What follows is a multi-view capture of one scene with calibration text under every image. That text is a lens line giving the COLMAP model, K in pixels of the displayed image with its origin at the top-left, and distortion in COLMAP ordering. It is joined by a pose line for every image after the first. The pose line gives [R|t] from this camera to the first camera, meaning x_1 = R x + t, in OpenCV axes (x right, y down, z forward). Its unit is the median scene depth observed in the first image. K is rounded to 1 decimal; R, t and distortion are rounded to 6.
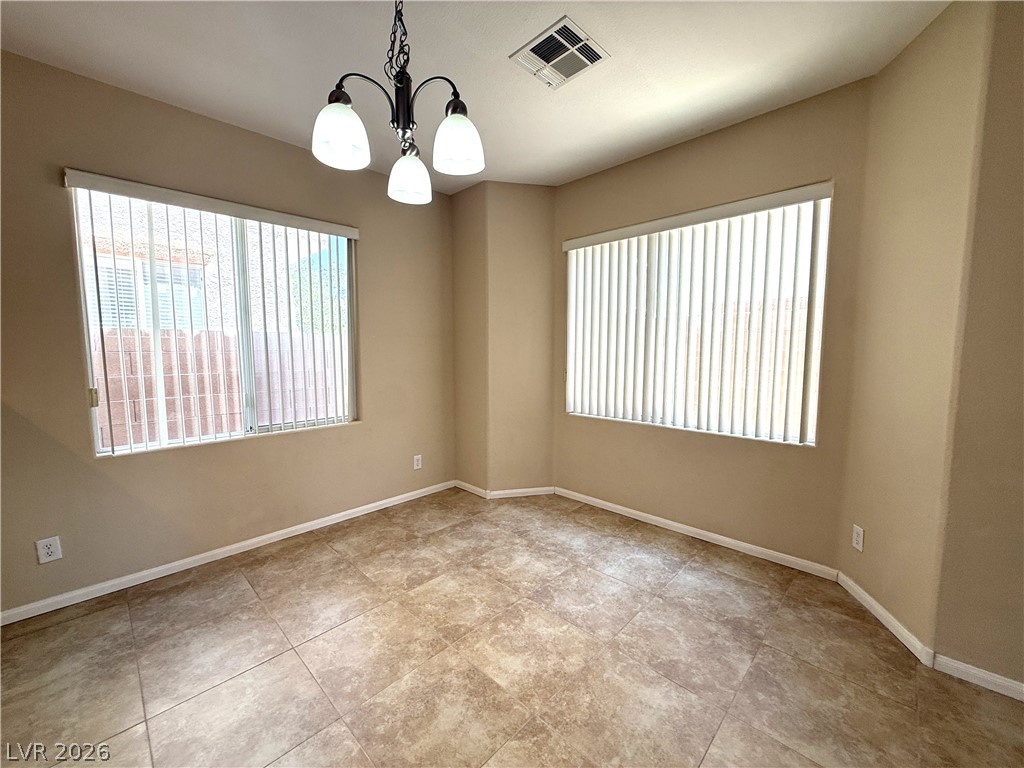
lens RADIAL K [[408.2, 0, 506.8], [0, 408.2, 385.2], [0, 0, 1]] dist [-0.000132, 0.000519]
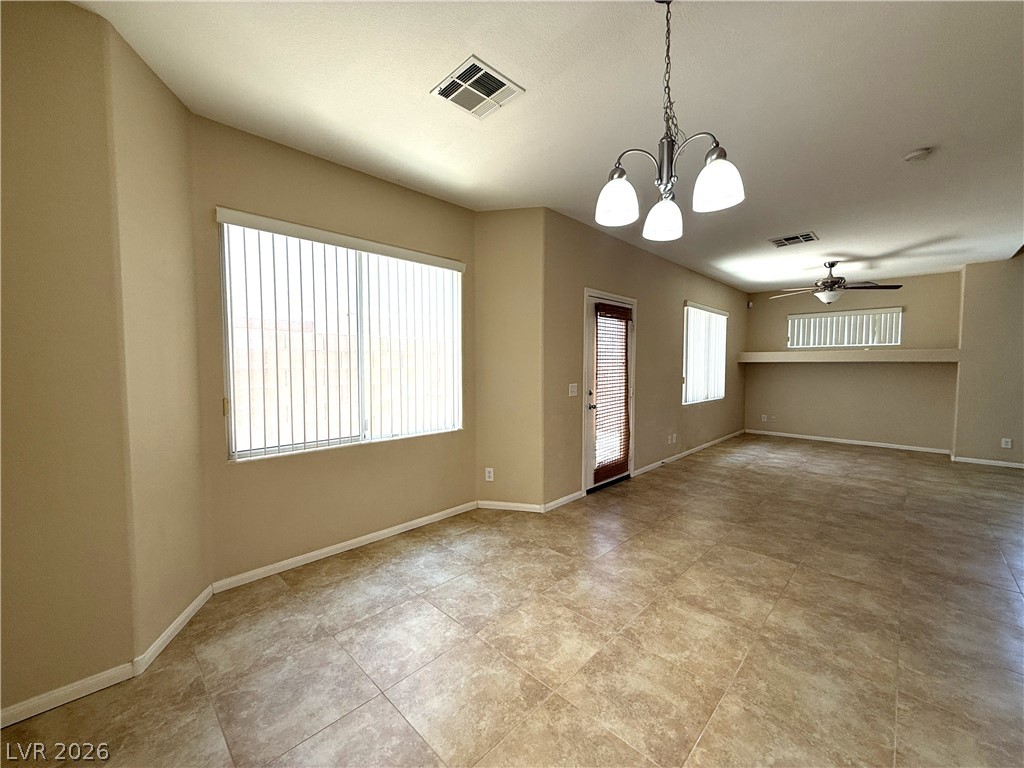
lens RADIAL K [[408.2, 0, 506.8], [0, 408.2, 385.2], [0, 0, 1]] dist [-0.000132, 0.000519]
pose [[0.003788, -0.047857, 0.998847, -0.717060], [0.091151, 0.994712, 0.047313, -0.067051], [-0.995830, 0.090867, 0.008130, 0.732167]]
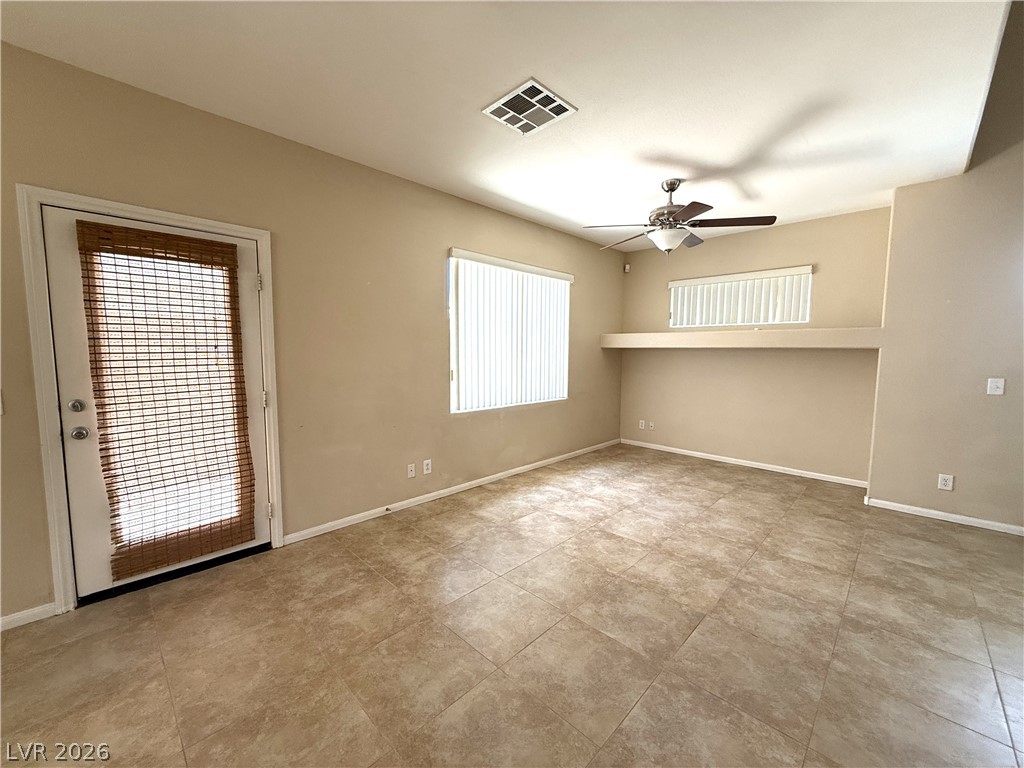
lens RADIAL K [[408.2, 0, 506.8], [0, 408.2, 385.2], [0, 0, 1]] dist [-0.000132, 0.000519]
pose [[0.005562, -0.083254, 0.996513, 0.099033], [0.085725, 0.992899, 0.082474, 0.034428], [-0.996303, 0.084968, 0.012659, -0.428231]]
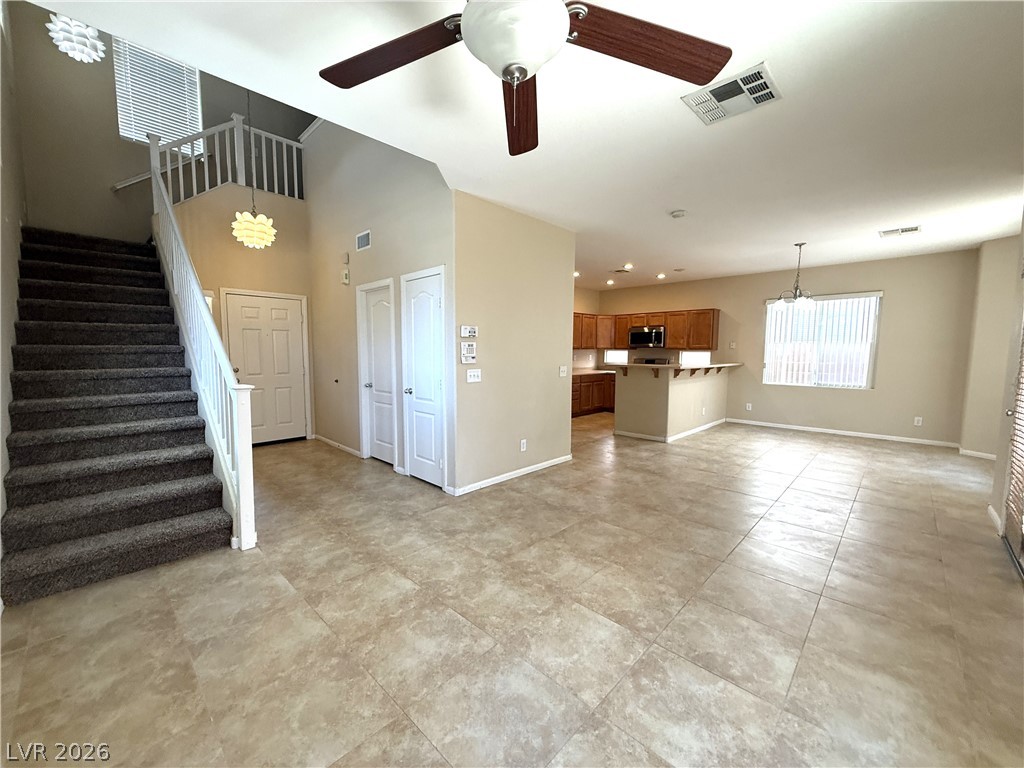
lens RADIAL K [[408.2, 0, 506.8], [0, 408.2, 385.2], [0, 0, 1]] dist [-0.000132, 0.000519]
pose [[0.001817, 0.088128, -0.996107, 1.950664], [-0.095862, 0.991537, 0.087549, 0.082672], [0.995393, 0.095330, 0.010249, -0.939695]]
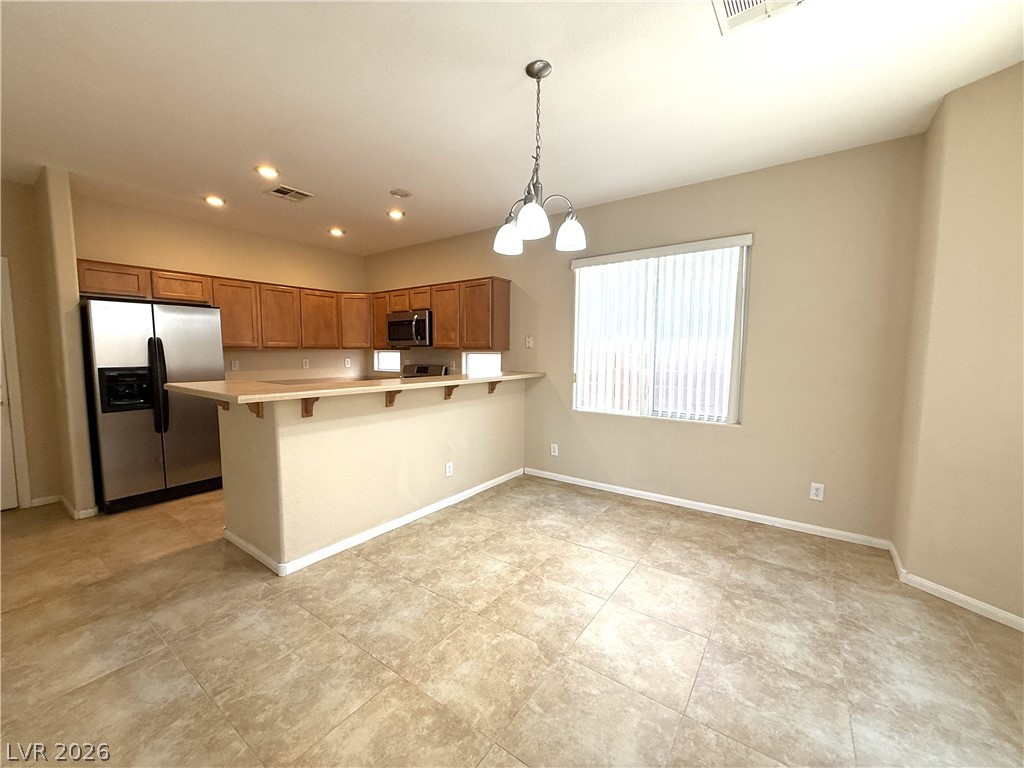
lens RADIAL K [[408.2, 0, 506.8], [0, 408.2, 385.2], [0, 0, 1]] dist [-0.000132, 0.000519]
pose [[0.152374, 0.085845, -0.984588, 0.667805], [-0.092838, 0.993059, 0.072216, -0.036247], [0.983953, 0.080403, 0.159286, 0.330116]]
